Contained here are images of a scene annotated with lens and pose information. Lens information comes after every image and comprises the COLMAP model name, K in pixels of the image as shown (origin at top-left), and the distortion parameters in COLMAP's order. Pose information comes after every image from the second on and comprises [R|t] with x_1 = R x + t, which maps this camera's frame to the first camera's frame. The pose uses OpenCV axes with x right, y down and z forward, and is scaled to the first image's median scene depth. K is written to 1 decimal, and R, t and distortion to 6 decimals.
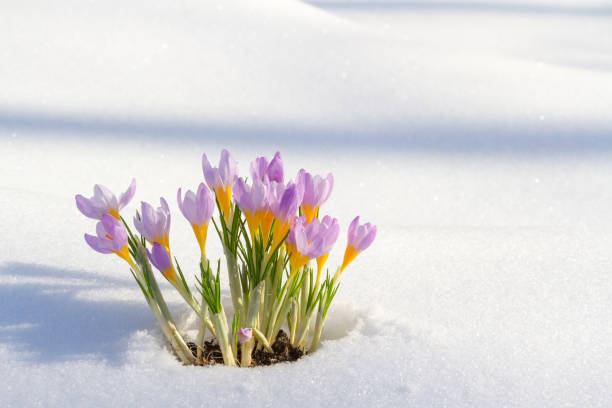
lens RADIAL K [[1276.7, 0, 306.2], [0, 1276.7, 204.5], [0, 0, 1]] dist [0.107361, 0.000000]
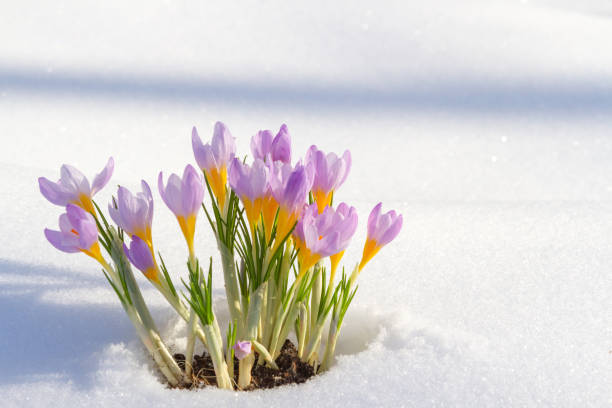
lens RADIAL K [[1276.7, 0, 307.0], [0, 1276.7, 203.7], [0, 0, 1]] dist [0.107361, 0.000000]
pose [[0.999867, 0.000773, -0.016278, 0.006617], [-0.000161, 0.999294, 0.037573, -0.021805], [0.016296, -0.037565, 0.999161, 0.176377]]
